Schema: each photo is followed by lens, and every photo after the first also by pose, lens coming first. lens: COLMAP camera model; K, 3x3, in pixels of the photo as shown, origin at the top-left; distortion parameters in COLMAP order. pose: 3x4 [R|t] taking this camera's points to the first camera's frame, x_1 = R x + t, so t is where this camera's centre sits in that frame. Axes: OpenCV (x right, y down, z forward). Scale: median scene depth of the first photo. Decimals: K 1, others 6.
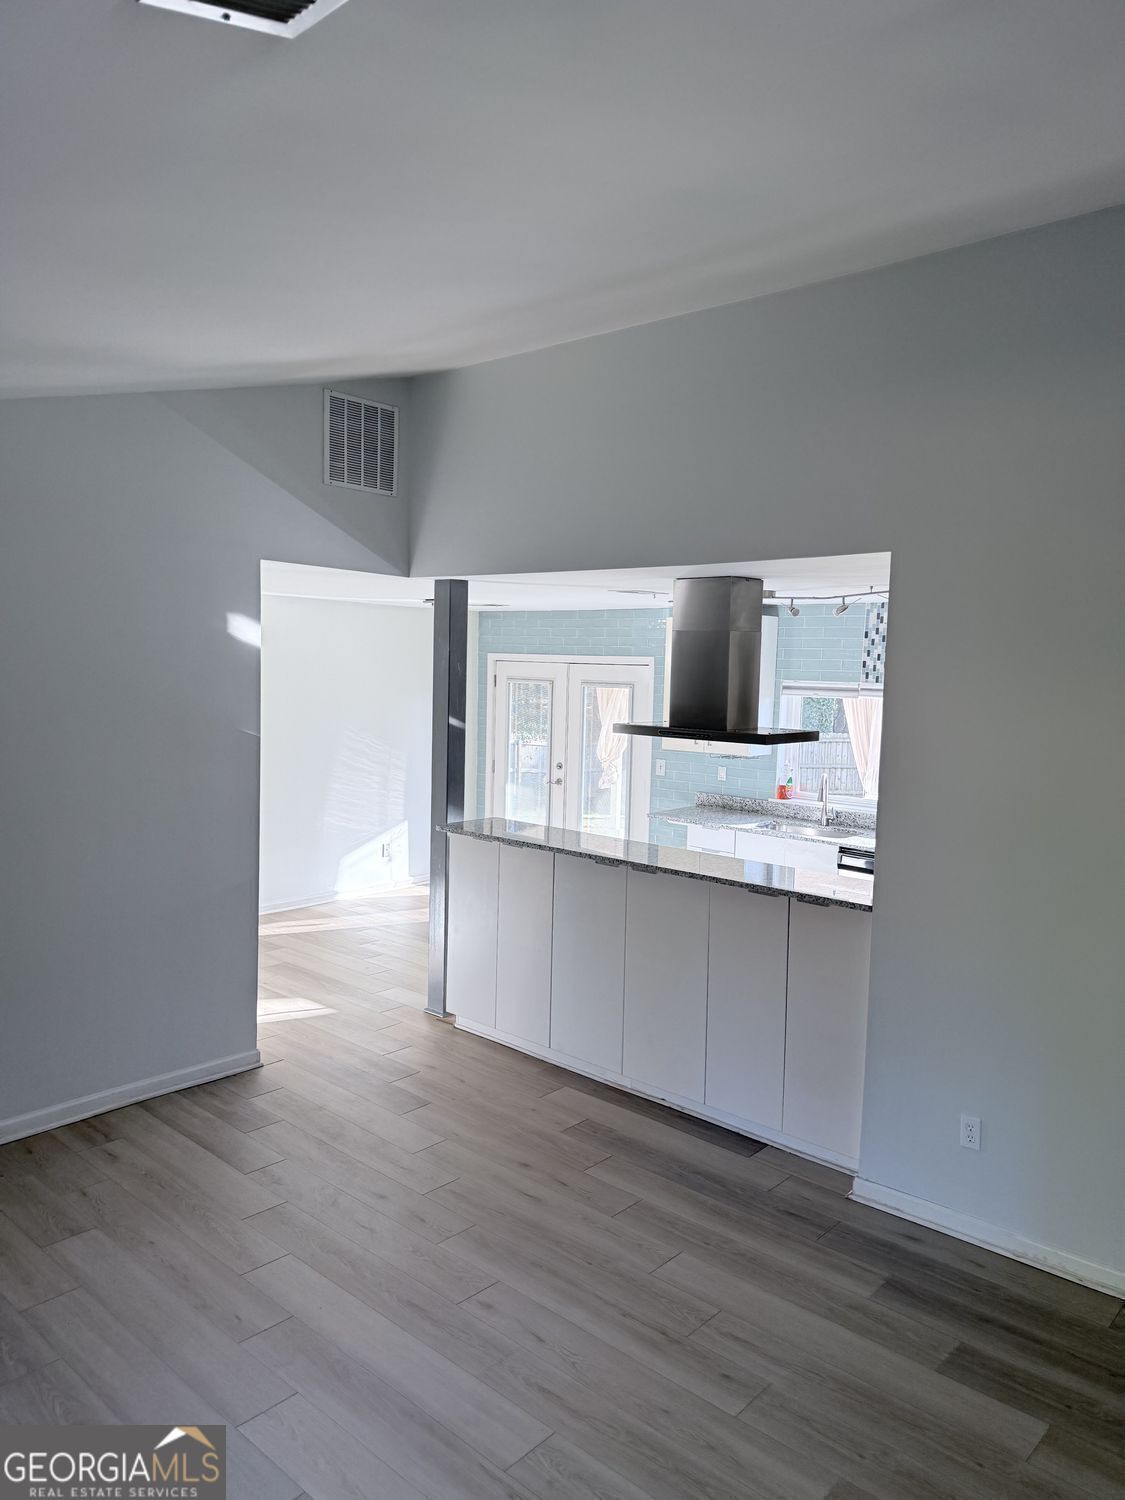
lens RADIAL K [[1059.9, 0, 561.3], [0, 1059.9, 748.5], [0, 0, 1]] dist [-0.005279, -0.000597]
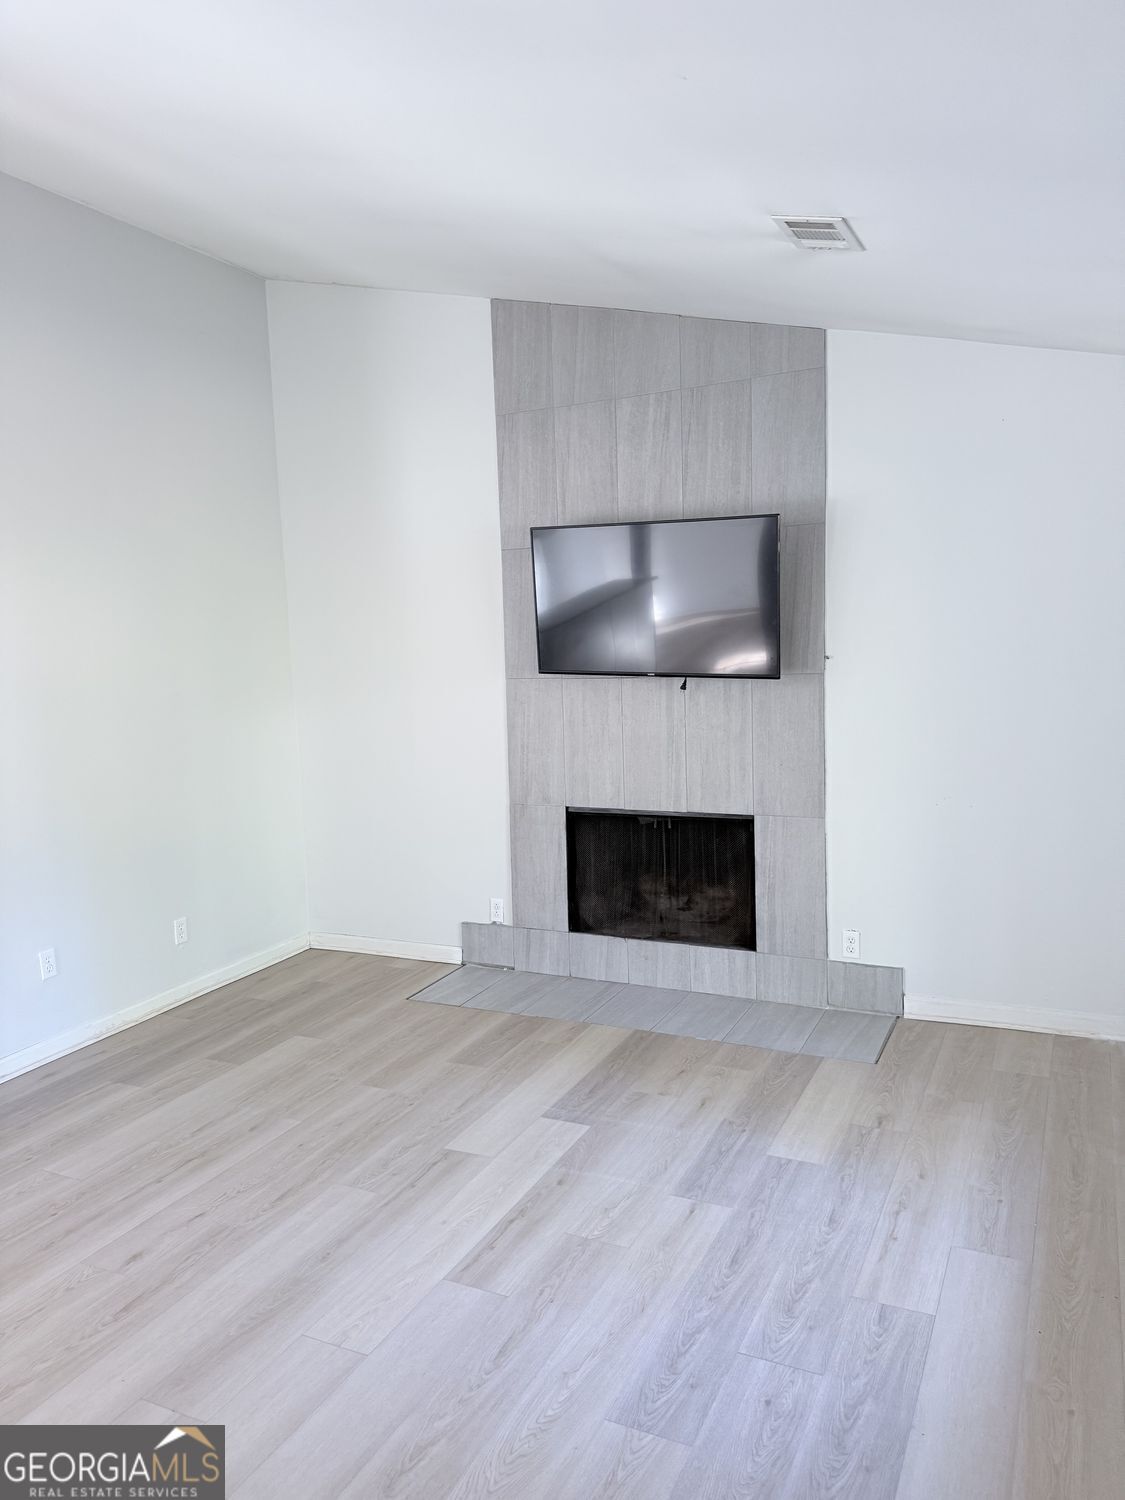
lens RADIAL K [[1059.9, 0, 561.2], [0, 1059.9, 750.5], [0, 0, 1]] dist [-0.005279, -0.000597]
pose [[-0.269570, -0.116085, 0.955958, -0.957042], [0.109953, 0.982505, 0.150315, 0.031573], [-0.956683, 0.145631, -0.252089, 0.842741]]
